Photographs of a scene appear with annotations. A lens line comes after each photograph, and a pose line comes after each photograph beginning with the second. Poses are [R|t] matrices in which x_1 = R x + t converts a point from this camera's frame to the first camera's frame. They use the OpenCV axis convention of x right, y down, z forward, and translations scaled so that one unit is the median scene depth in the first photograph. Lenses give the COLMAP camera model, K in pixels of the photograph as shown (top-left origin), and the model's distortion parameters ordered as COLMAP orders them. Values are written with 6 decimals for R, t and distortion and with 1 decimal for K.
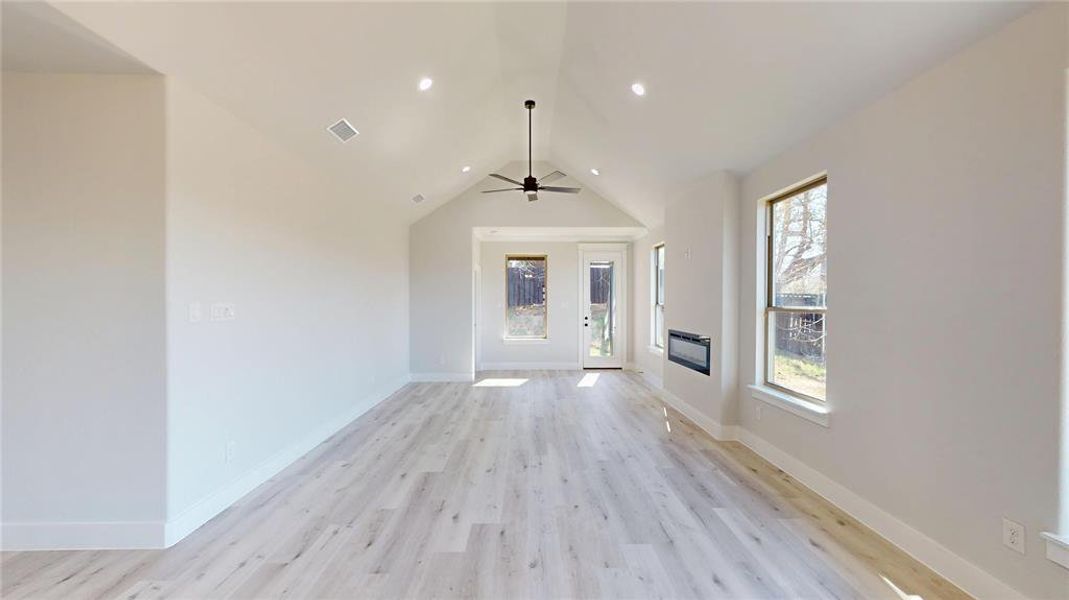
lens RADIAL K [[398.1, 0, 532.1], [0, 398.1, 303.3], [0, 0, 1]] dist [0.008107, 0.000479]
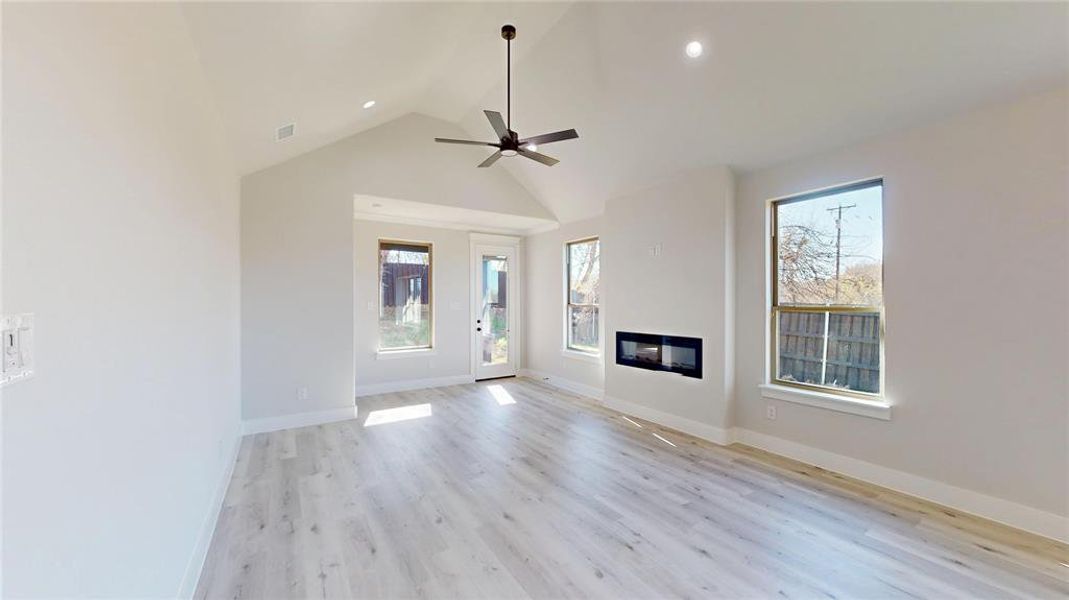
lens RADIAL K [[398.1, 0, 538.2], [0, 398.1, 301.2], [0, 0, 1]] dist [0.008107, 0.000479]
pose [[0.846232, -0.002551, 0.532808, -0.421704], [0.005525, 0.999977, -0.003988, -0.002504], [-0.532786, 0.006318, 0.846227, 0.421711]]
